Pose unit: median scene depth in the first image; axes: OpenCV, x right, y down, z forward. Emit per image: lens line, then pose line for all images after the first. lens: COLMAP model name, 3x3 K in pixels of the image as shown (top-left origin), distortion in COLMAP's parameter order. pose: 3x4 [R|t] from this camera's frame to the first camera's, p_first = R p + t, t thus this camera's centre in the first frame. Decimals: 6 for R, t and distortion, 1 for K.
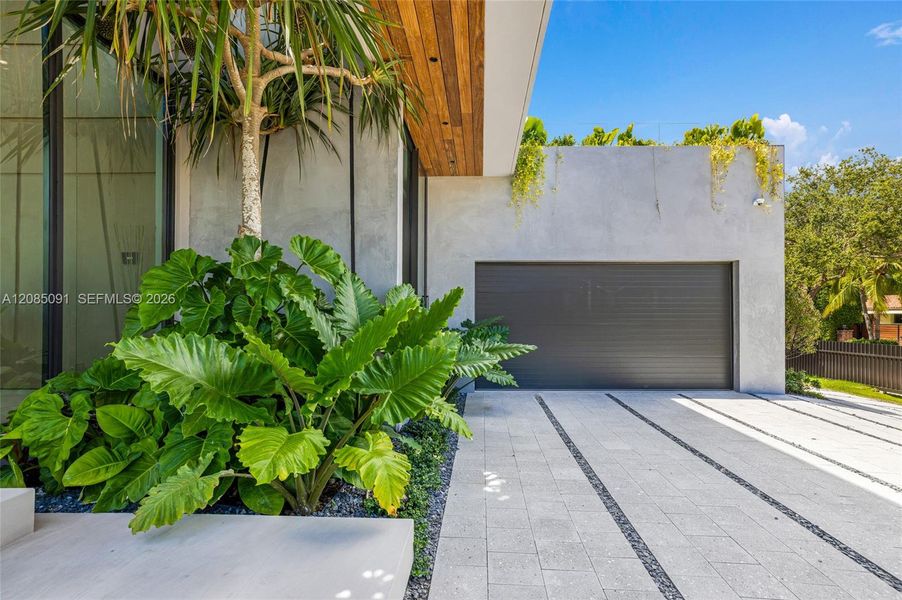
lens RADIAL K [[426.9, 0, 453.4], [0, 426.9, 313.2], [0, 0, 1]] dist [-0.057009, 0.043643]
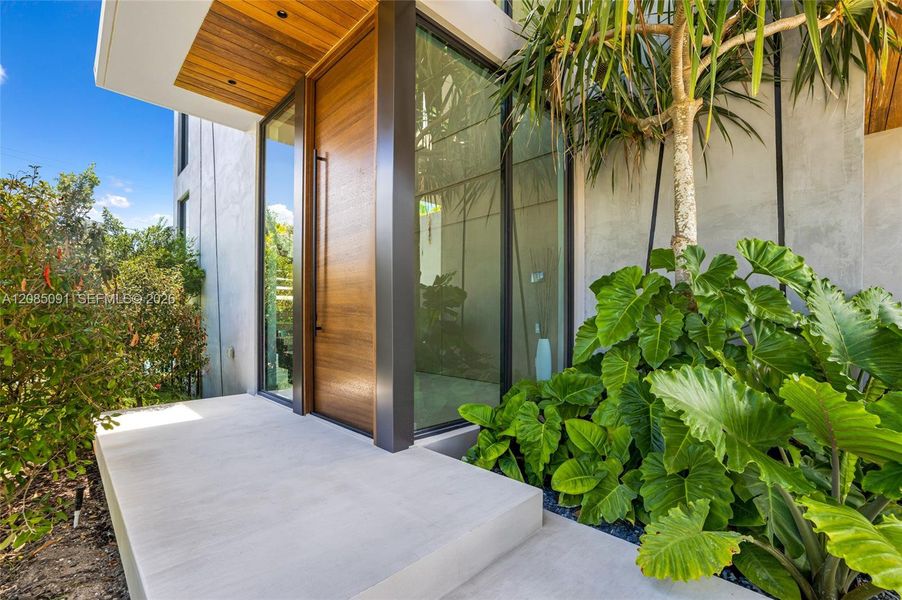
lens RADIAL K [[392.6, 0, 450.0], [0, 392.6, 315.3], [0, 0, 1]] dist [-0.000061, 0.000609]
pose [[0.742149, -0.001724, -0.670233, -0.307400], [0.004727, 0.999985, 0.002662, -0.040696], [0.670218, -0.005143, 0.742146, 0.031891]]
